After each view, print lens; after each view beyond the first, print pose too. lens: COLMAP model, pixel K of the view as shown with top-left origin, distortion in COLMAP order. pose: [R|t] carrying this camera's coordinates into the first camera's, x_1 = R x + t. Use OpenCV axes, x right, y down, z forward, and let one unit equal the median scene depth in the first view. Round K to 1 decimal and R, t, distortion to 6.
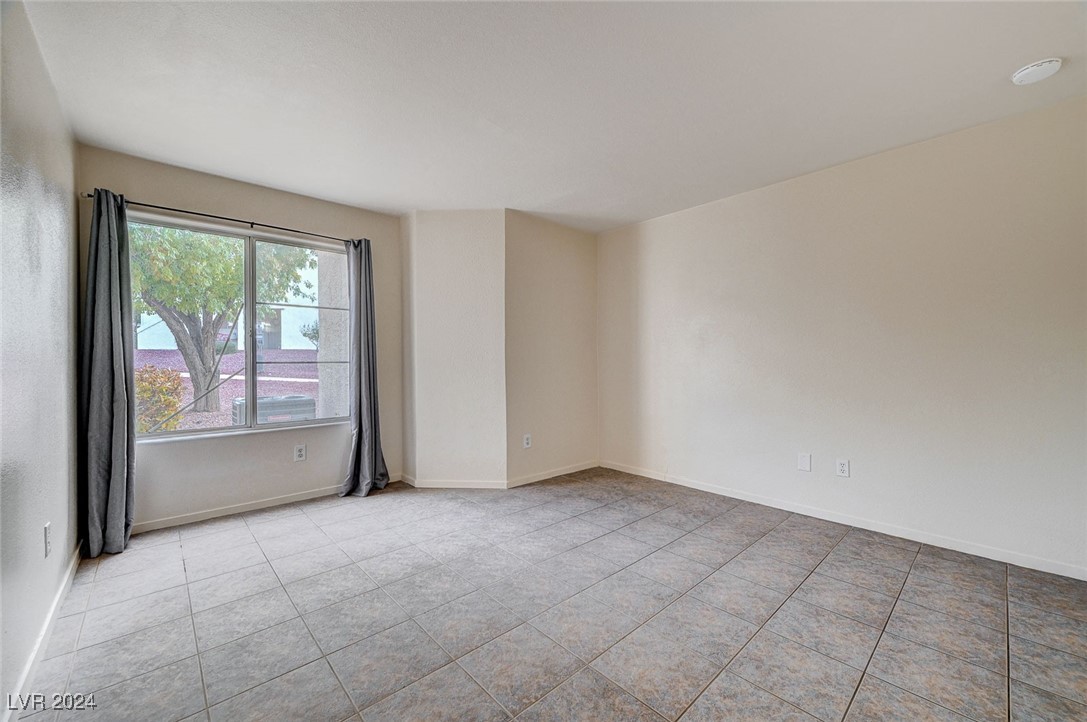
lens RADIAL K [[428.0, 0, 547.5], [0, 428.0, 361.3], [0, 0, 1]] dist [-0.002921, 0.000565]
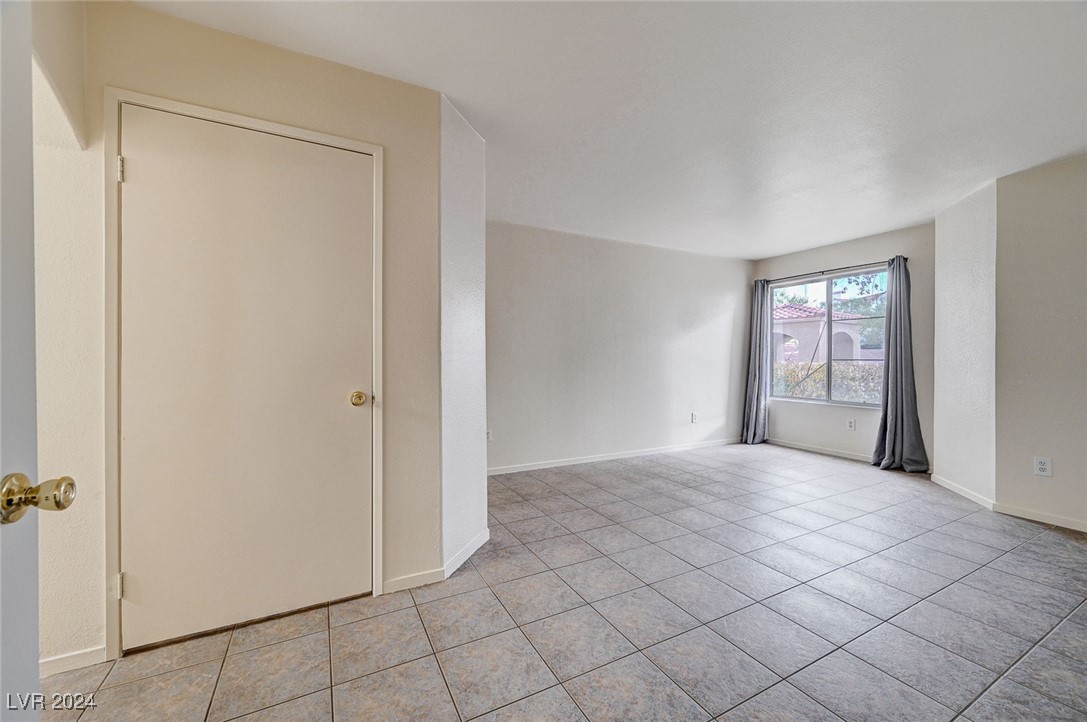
lens RADIAL K [[428.0, 0, 546.8], [0, 428.0, 361.0], [0, 0, 1]] dist [-0.002921, 0.000565]
pose [[-0.257564, 0.000783, -0.966261, 1.029914], [-0.022467, 0.999724, 0.006799, 0.019705], [0.966000, 0.023460, -0.257476, 0.402264]]
